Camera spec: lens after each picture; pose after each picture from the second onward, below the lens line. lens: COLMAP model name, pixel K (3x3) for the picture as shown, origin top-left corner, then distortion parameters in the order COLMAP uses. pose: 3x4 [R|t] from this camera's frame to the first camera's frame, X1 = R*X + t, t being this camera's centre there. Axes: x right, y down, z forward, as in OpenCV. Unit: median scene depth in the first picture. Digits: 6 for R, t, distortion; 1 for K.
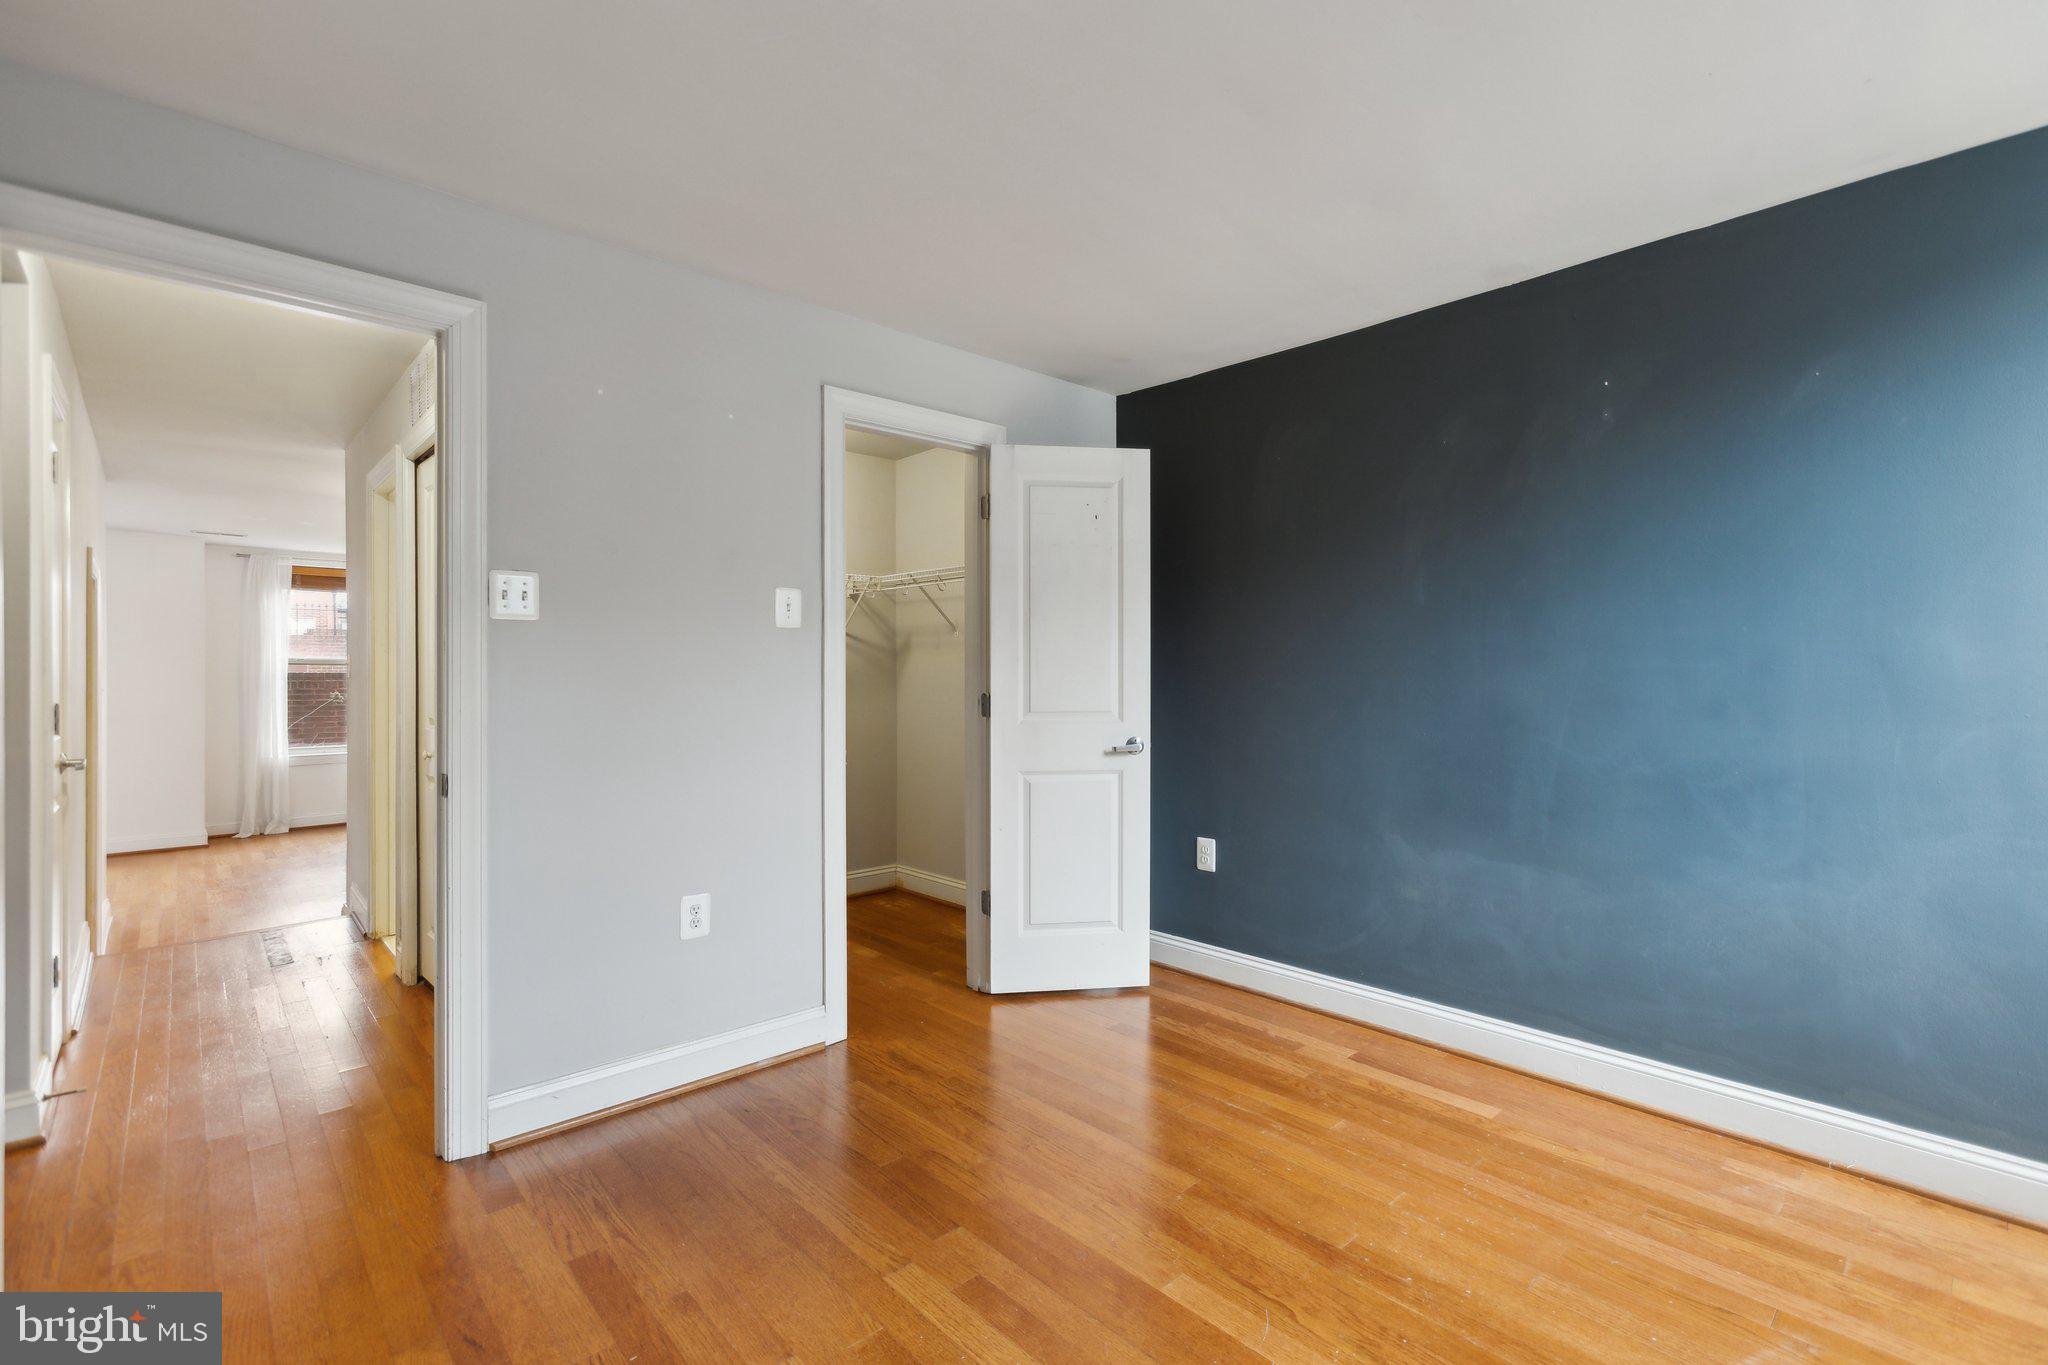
lens RADIAL K [[913.8, 0, 1029.6], [0, 913.8, 676.1], [0, 0, 1]] dist [-0.012596, 0.008028]
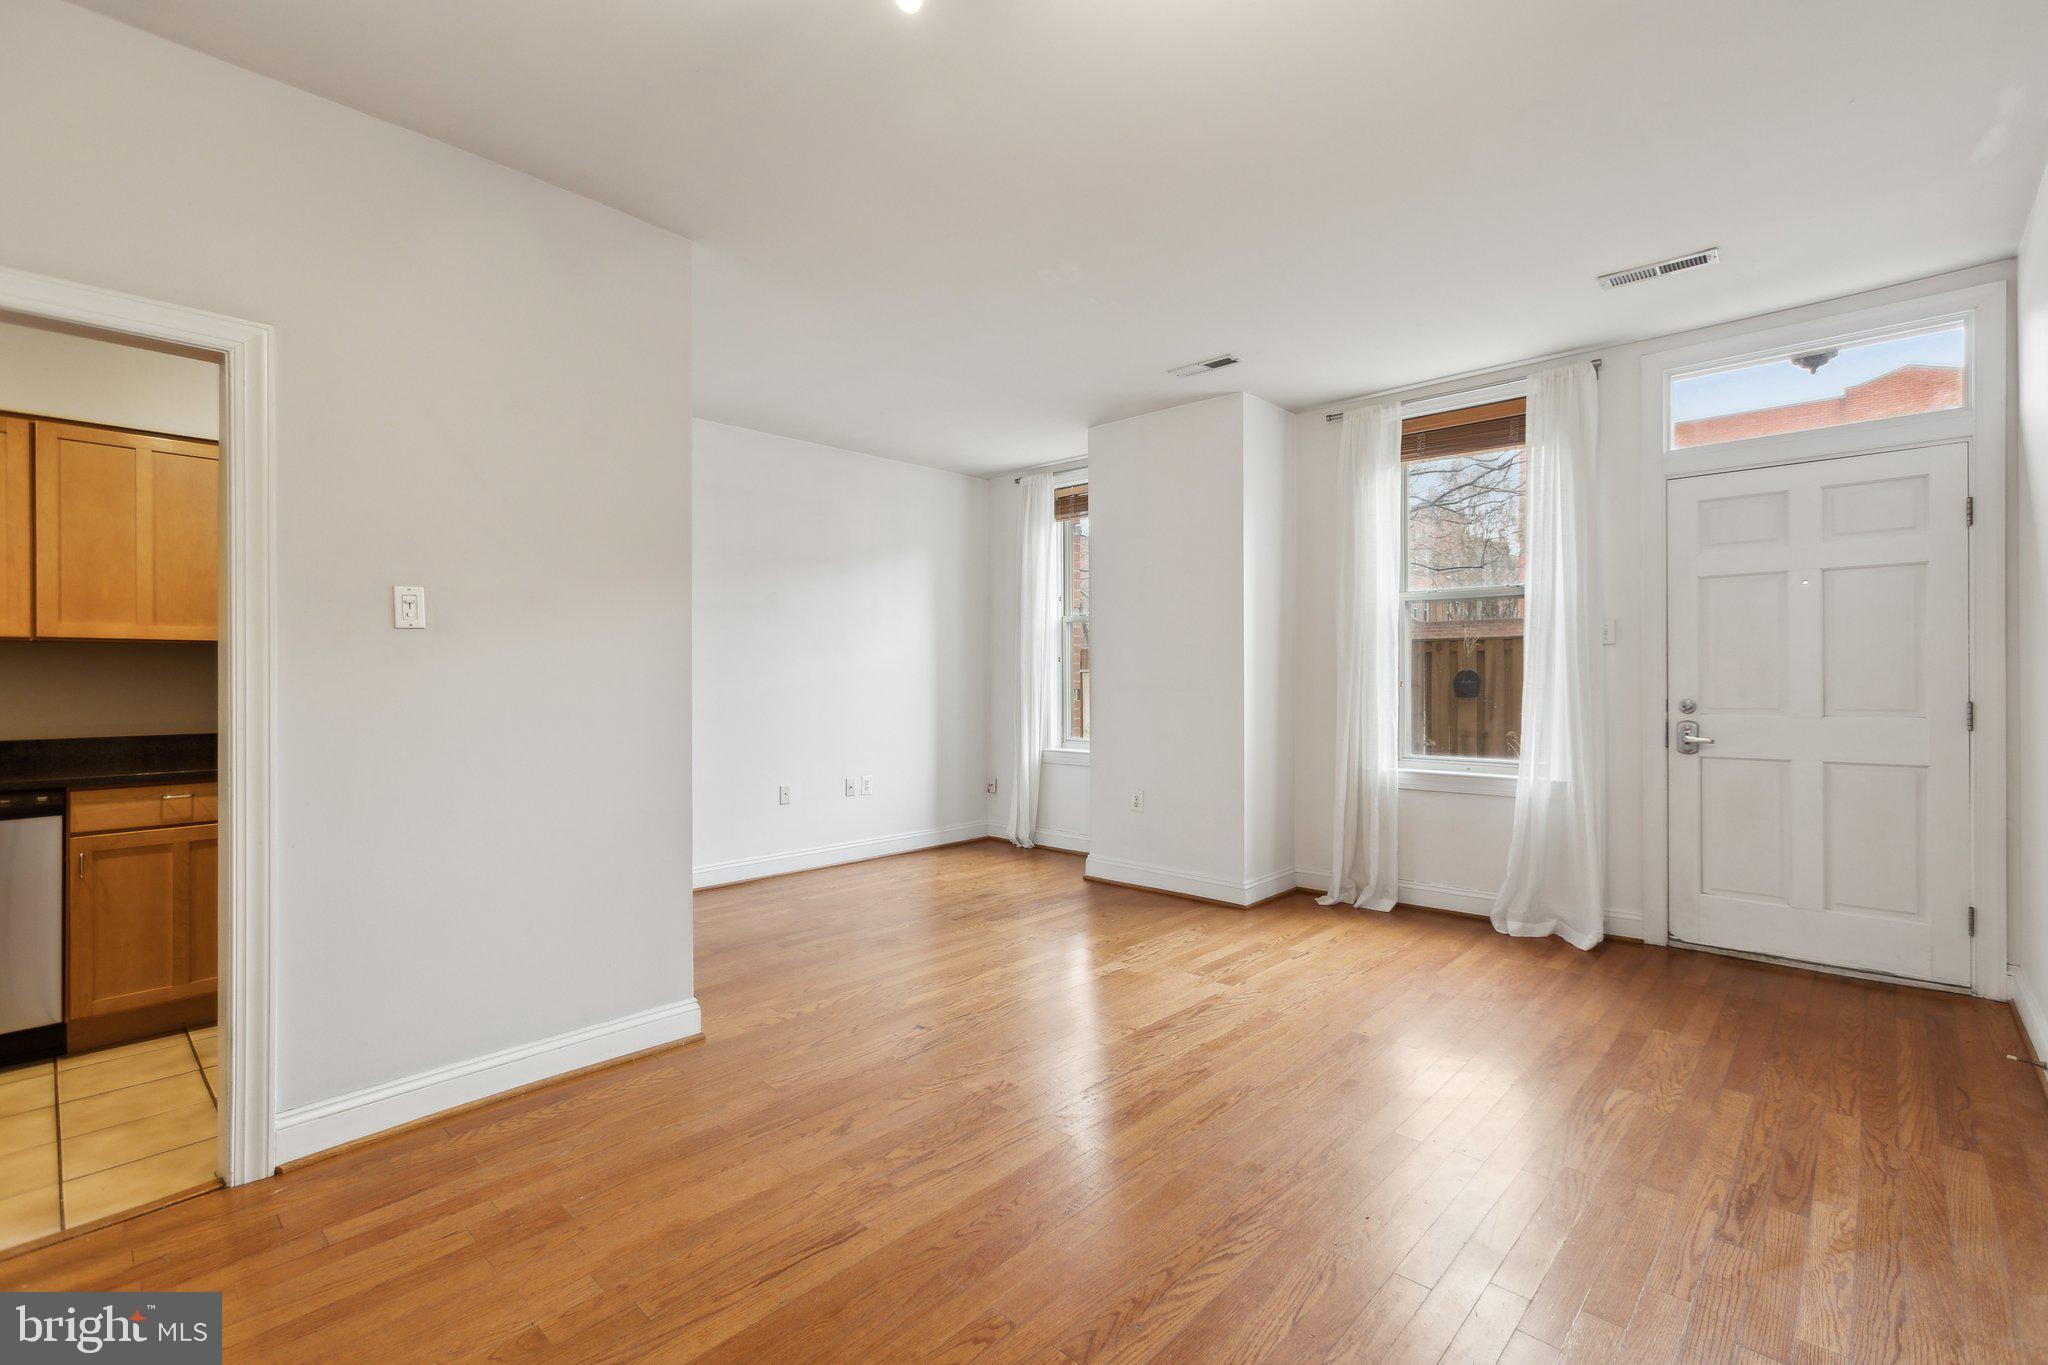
lens RADIAL K [[913.8, 0, 1024.7], [0, 913.8, 678.2], [0, 0, 1]] dist [-0.012596, 0.008028]
pose [[0.067916, -0.001698, -0.997690, -0.296452], [0.009559, 0.999954, -0.001052, 0.031762], [0.997645, -0.009465, 0.067929, 0.768401]]
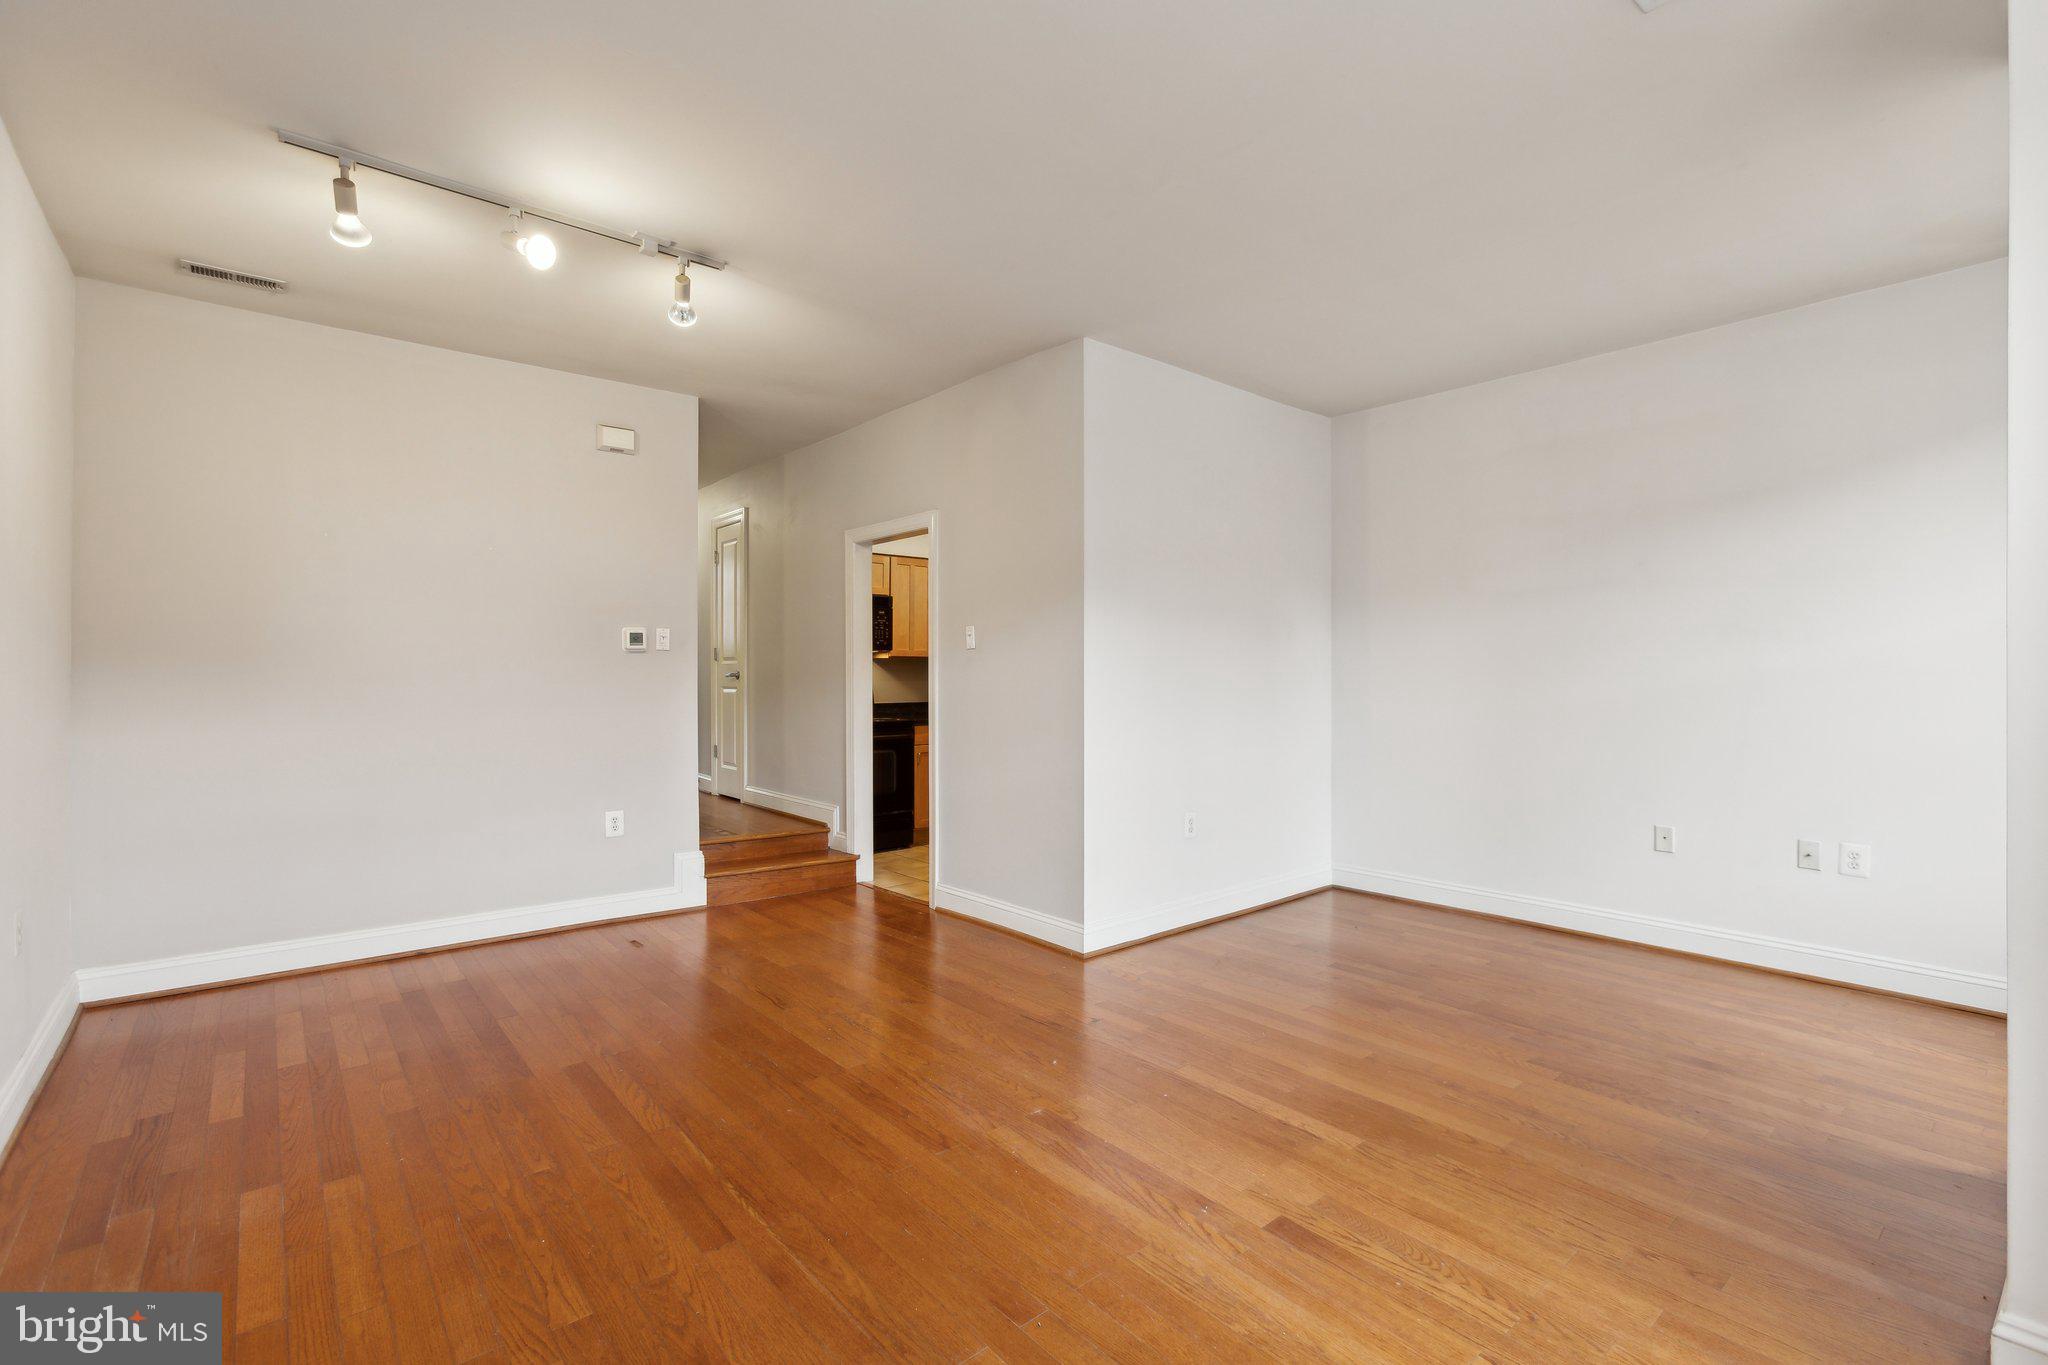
lens RADIAL K [[913.8, 0, 1028.5], [0, 913.8, 679.6], [0, 0, 1]] dist [-0.012596, 0.008028]
pose [[-0.998871, -0.002107, 0.047449, -0.665464], [-0.002133, 0.999998, -0.000494, 0.031750], [-0.047448, -0.000594, -0.998874, 1.135309]]
